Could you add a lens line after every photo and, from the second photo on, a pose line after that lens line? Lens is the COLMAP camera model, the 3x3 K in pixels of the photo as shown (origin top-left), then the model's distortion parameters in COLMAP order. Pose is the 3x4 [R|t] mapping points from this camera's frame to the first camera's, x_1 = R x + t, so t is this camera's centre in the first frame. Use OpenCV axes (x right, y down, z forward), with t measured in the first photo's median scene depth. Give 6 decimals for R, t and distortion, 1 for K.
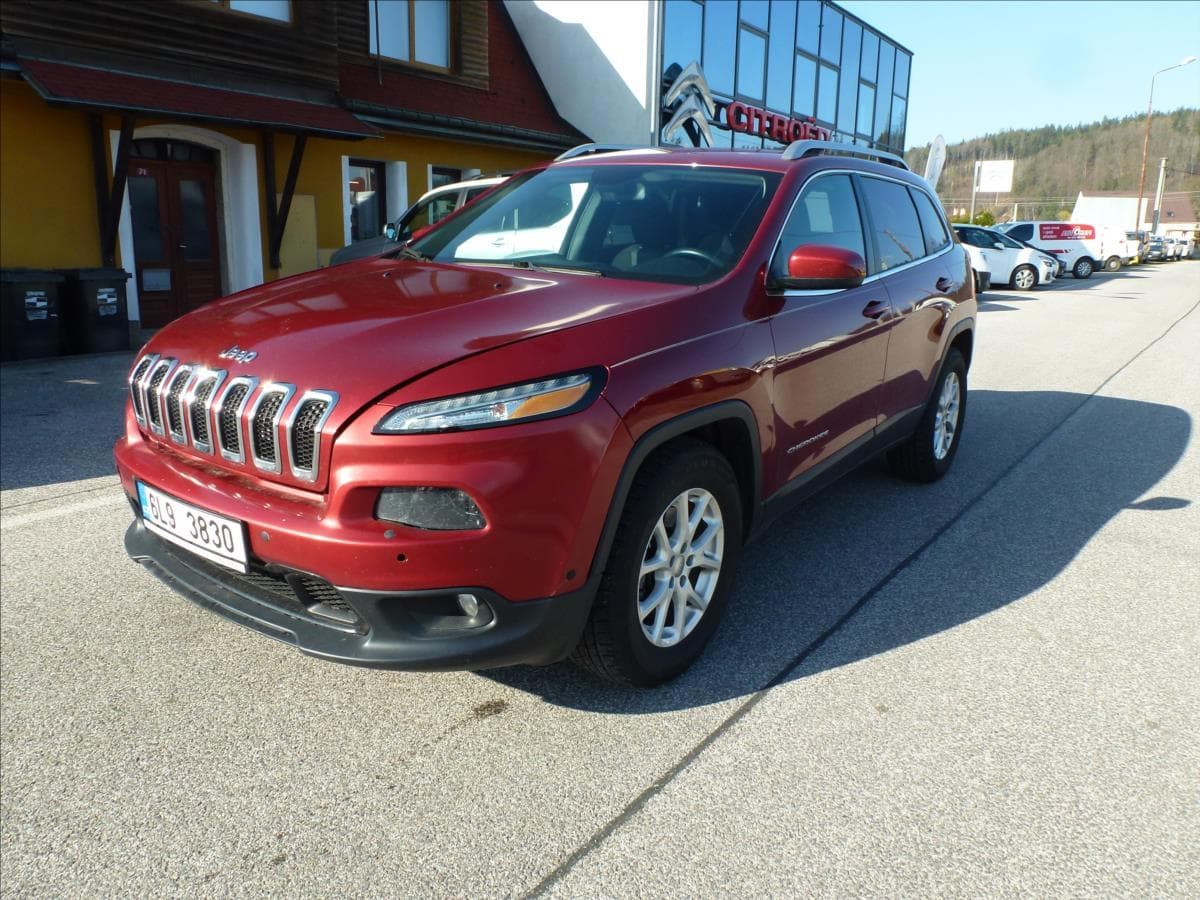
lens RADIAL K [[886.4, 0, 605.8], [0, 886.4, 444.9], [0, 0, 1]] dist [-0.058989, 0.029830]
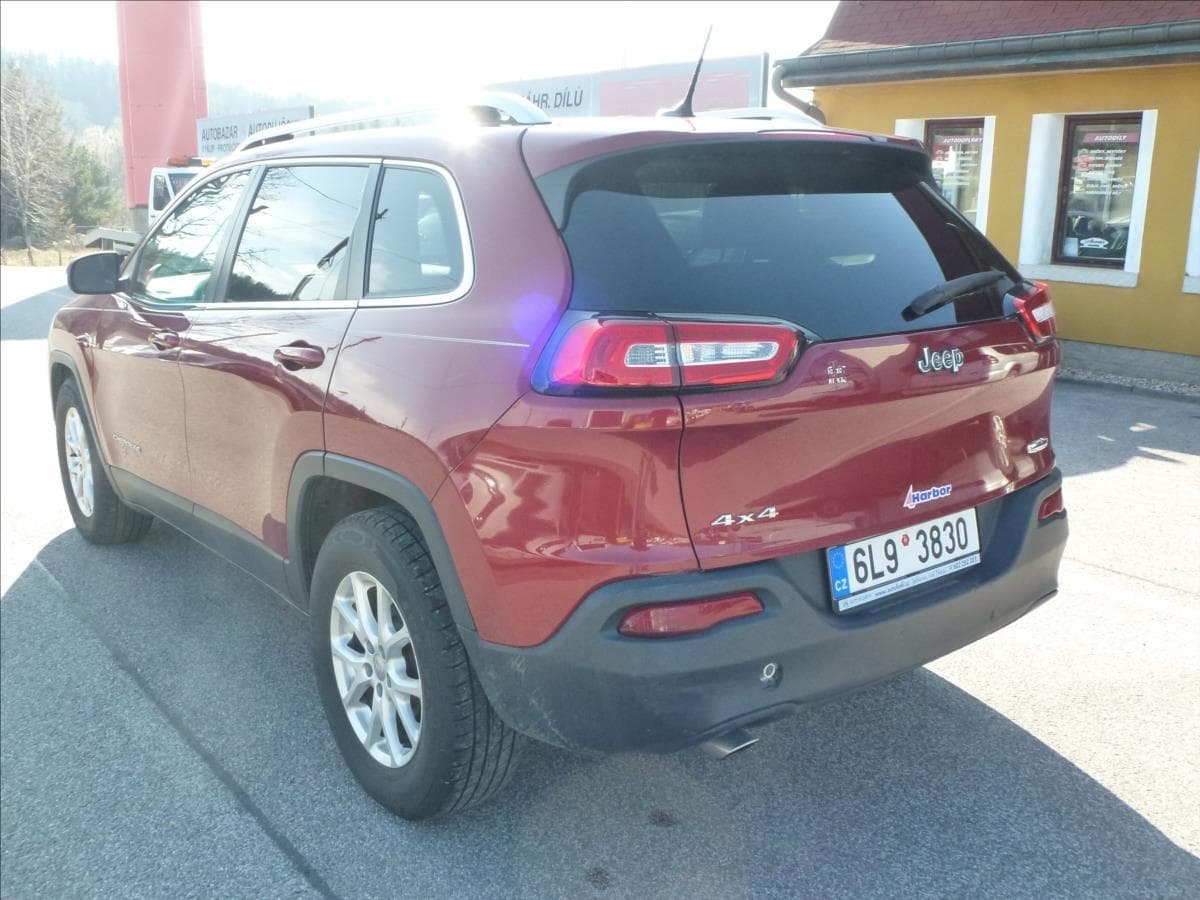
lens RADIAL K [[1138.2, 0, 597.1], [0, 1138.2, 453.6], [0, 0, 1]] dist [-0.034490, 0.000000]
pose [[-0.282515, 0.187756, -0.940709, 1.043834], [-0.246746, 0.933437, 0.260408, -0.371721], [0.926985, 0.305685, -0.217381, 1.429613]]
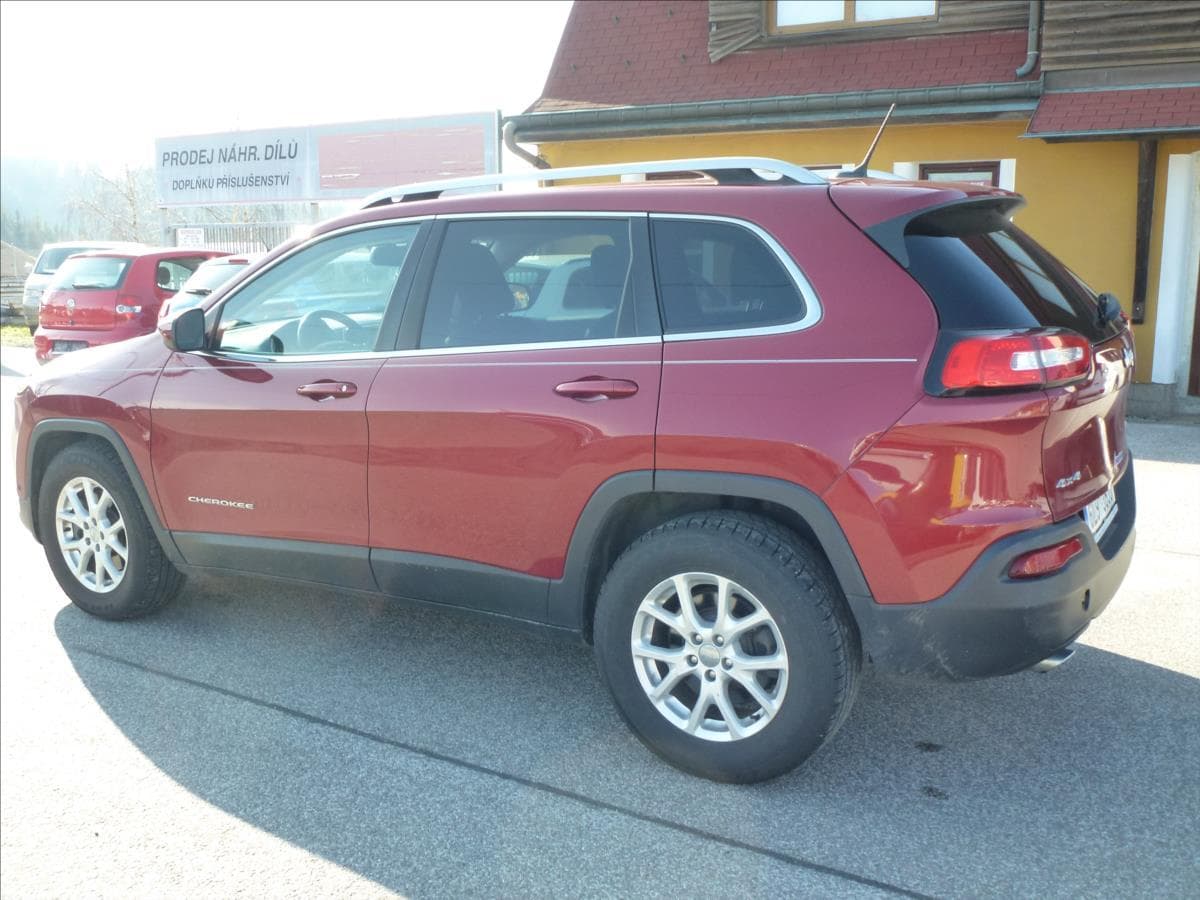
lens RADIAL K [[1138.2, 0, 598.6], [0, 1138.2, 449.3], [0, 0, 1]] dist [-0.034490, 0.000000]
pose [[0.067986, 0.153989, -0.985731, 1.203235], [-0.230335, 0.963748, 0.134669, -0.264200], [0.970734, 0.217893, 0.100990, 1.014247]]
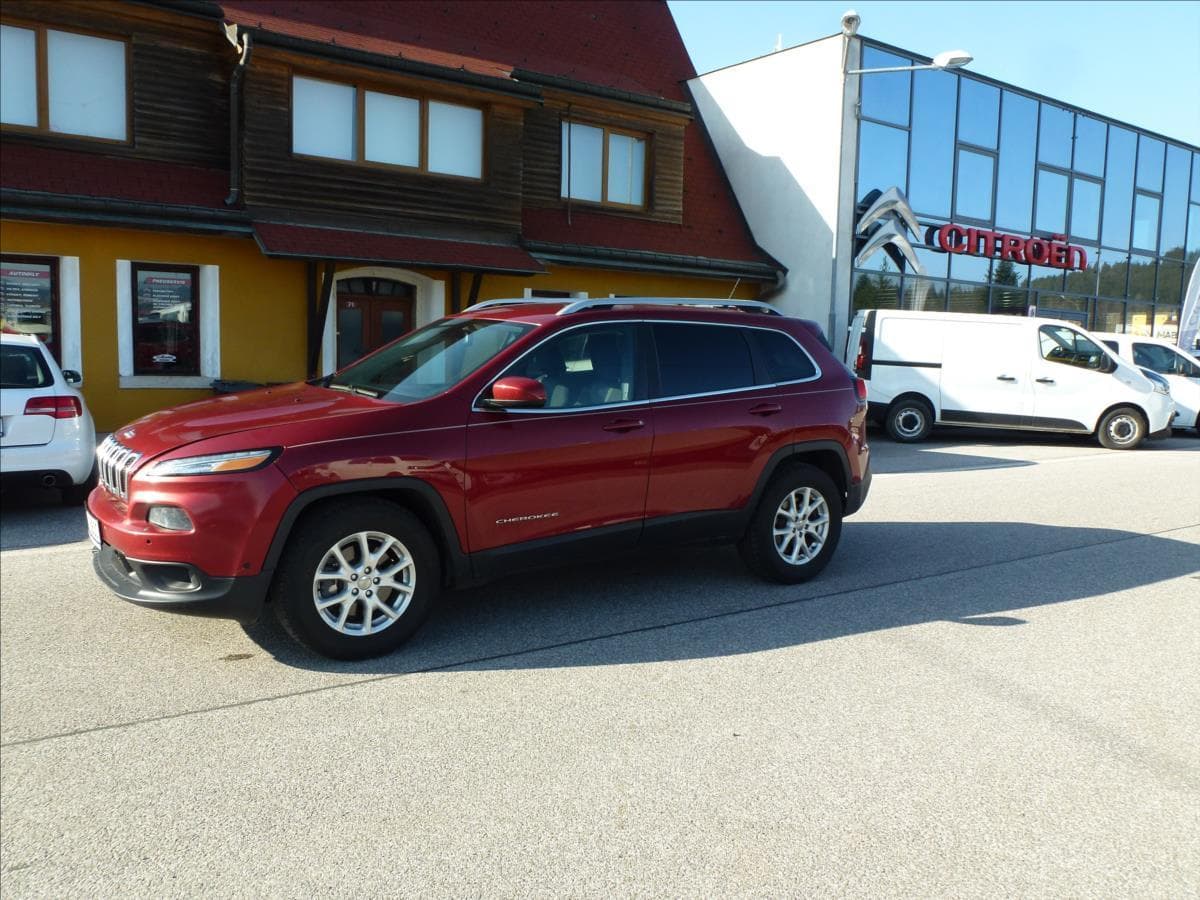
lens RADIAL K [[976.8, 0, 606.7], [0, 976.8, 451.3], [0, 0, 1]] dist [-0.041812, 0.007338]
pose [[0.942719, 0.039411, -0.331251, 0.670297], [-0.083826, 0.989121, -0.120881, 0.052841], [0.322883, 0.141724, 0.935767, -0.308482]]
